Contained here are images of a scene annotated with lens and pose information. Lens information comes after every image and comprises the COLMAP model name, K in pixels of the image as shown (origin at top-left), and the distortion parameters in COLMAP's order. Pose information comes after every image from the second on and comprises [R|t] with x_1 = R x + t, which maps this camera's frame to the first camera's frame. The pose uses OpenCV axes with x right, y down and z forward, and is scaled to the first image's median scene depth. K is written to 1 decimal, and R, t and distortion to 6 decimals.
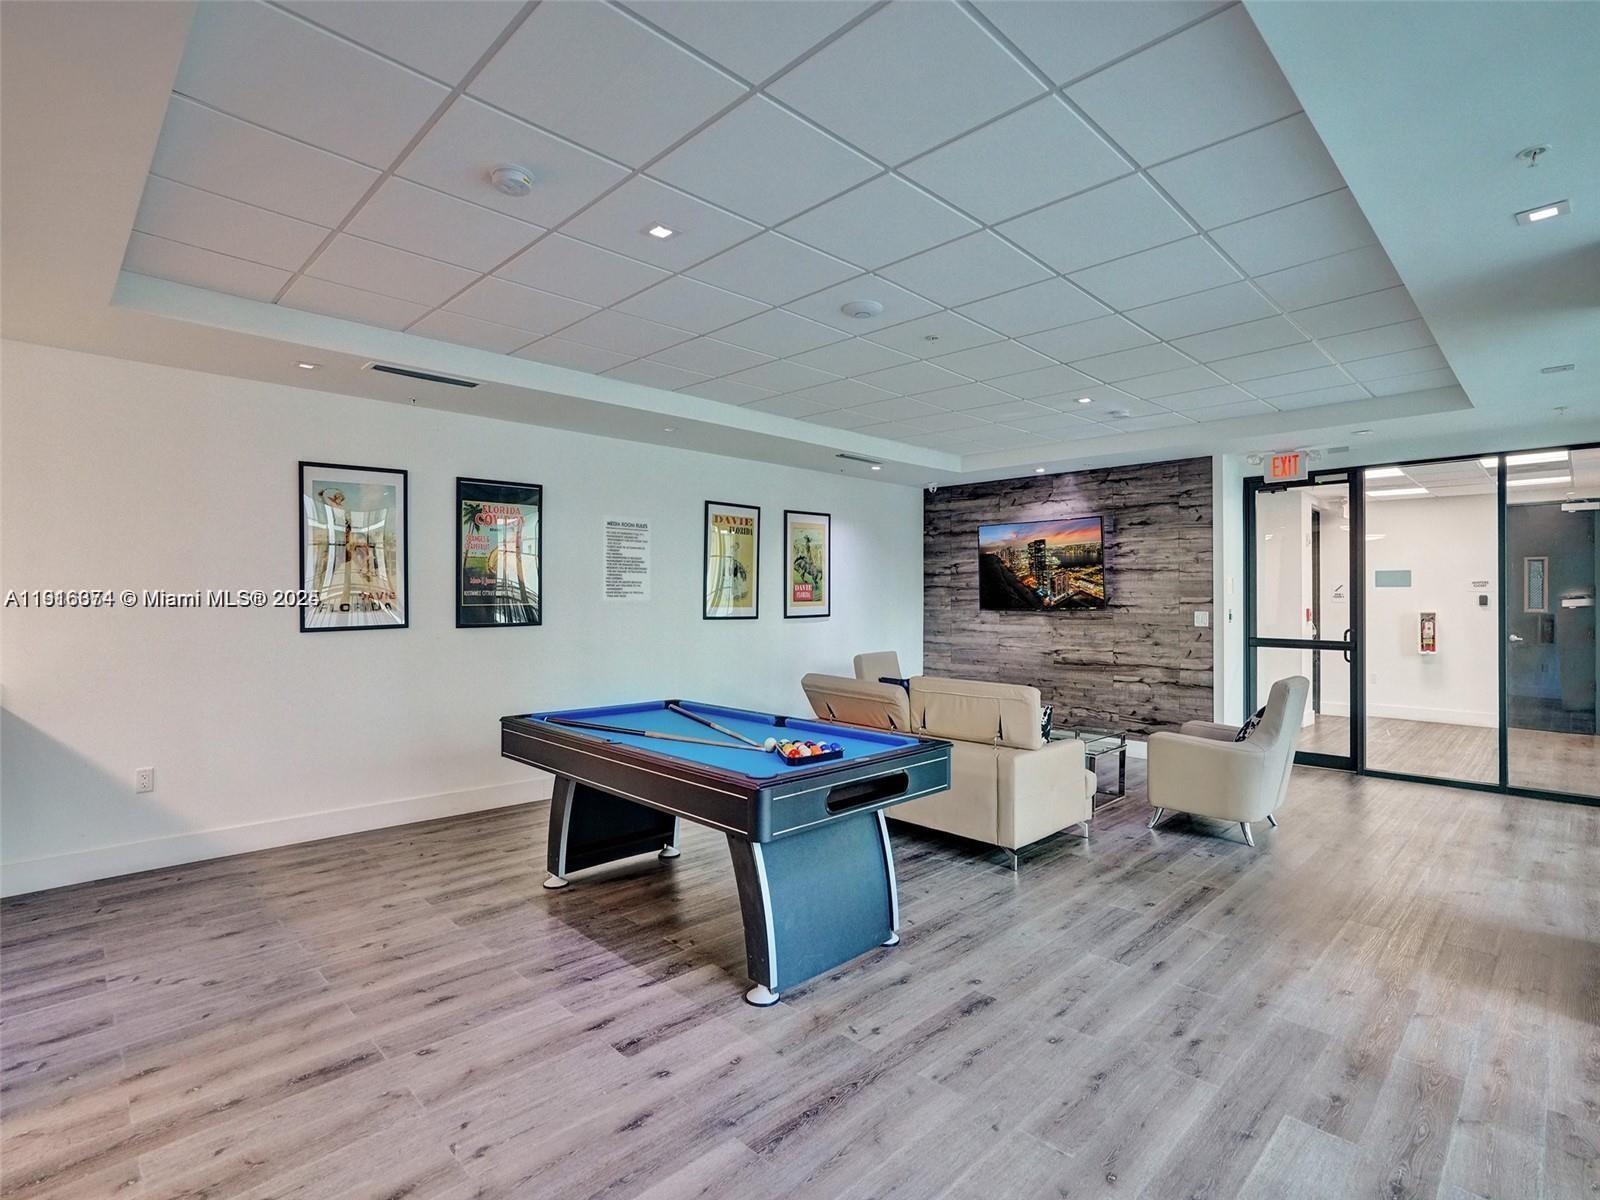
lens RADIAL K [[773.5, 0, 800.8], [0, 773.5, 591.7], [0, 0, 1]] dist [-0.044976, 0.019618]
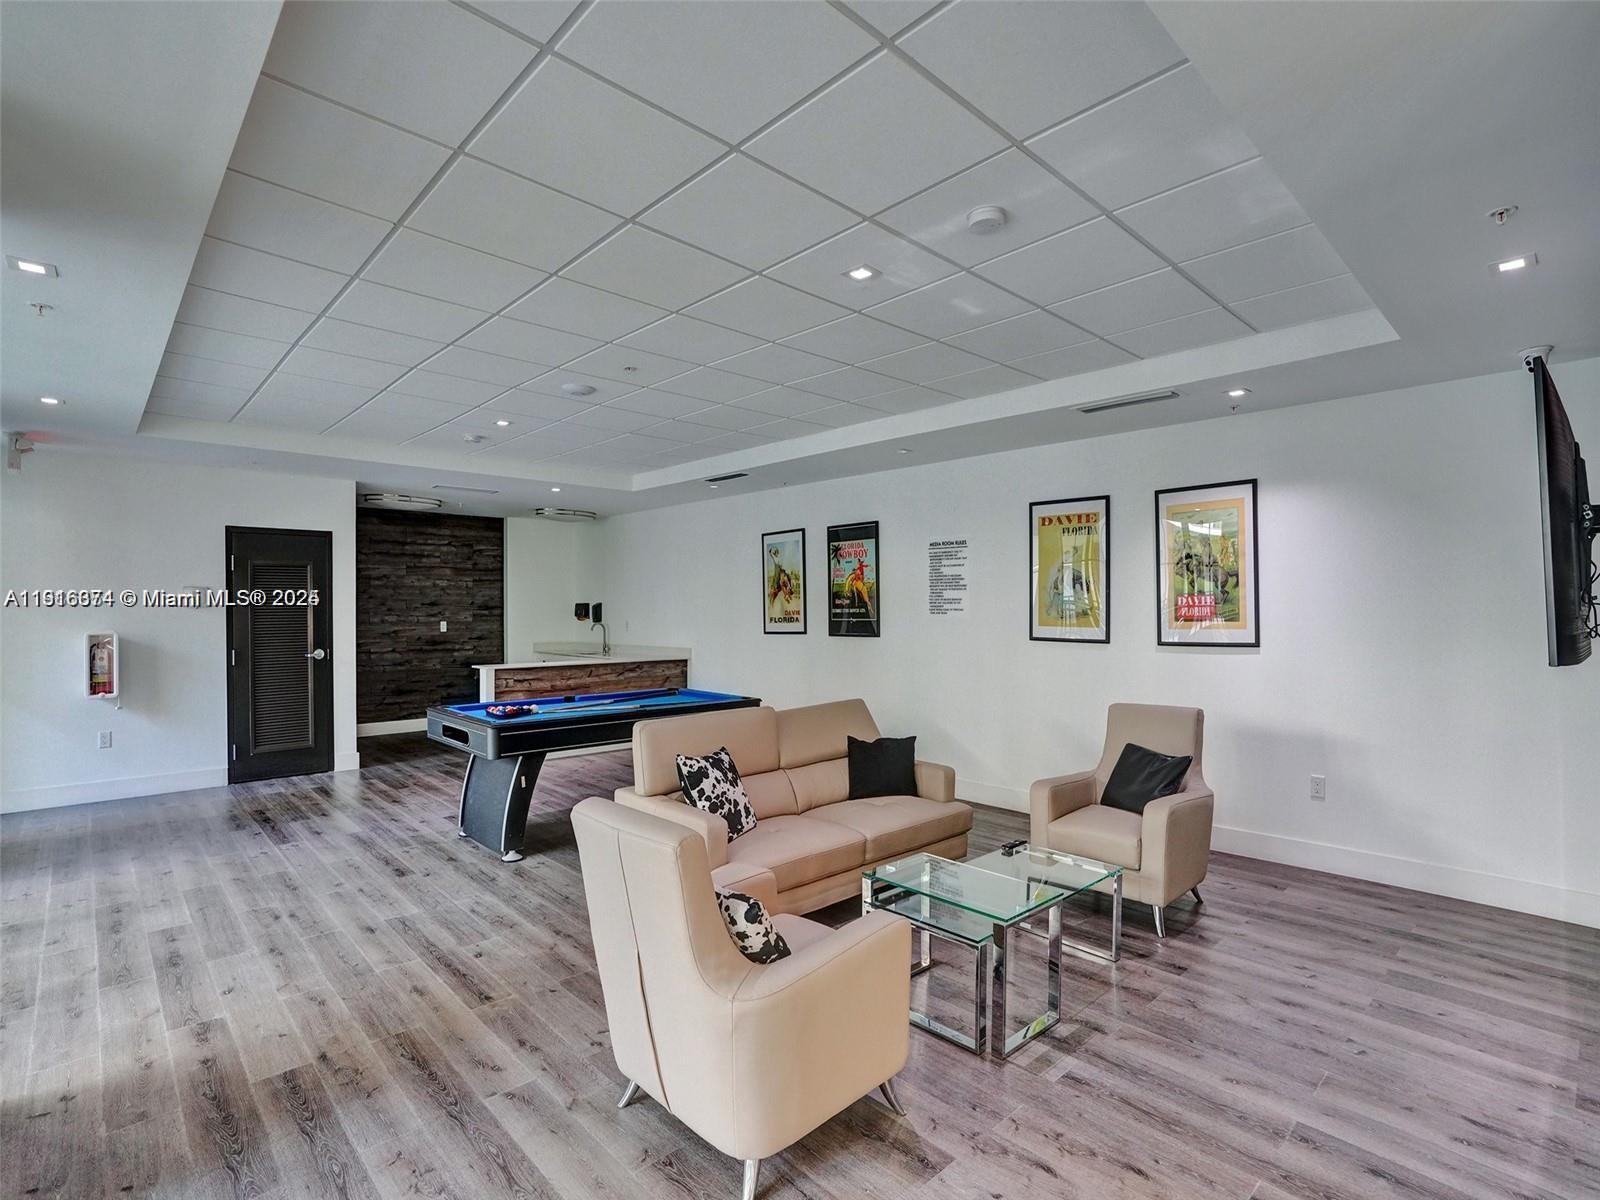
lens RADIAL K [[767.2, 0, 800.0], [0, 767.2, 600.0], [0, 0, 1]] dist [-0.038794, 0.016830]
pose [[-0.002992, -0.013264, -0.999908, 0.922002], [0.006365, 0.999892, -0.013283, 0.000720], [0.999975, -0.006404, -0.002907, 0.937373]]
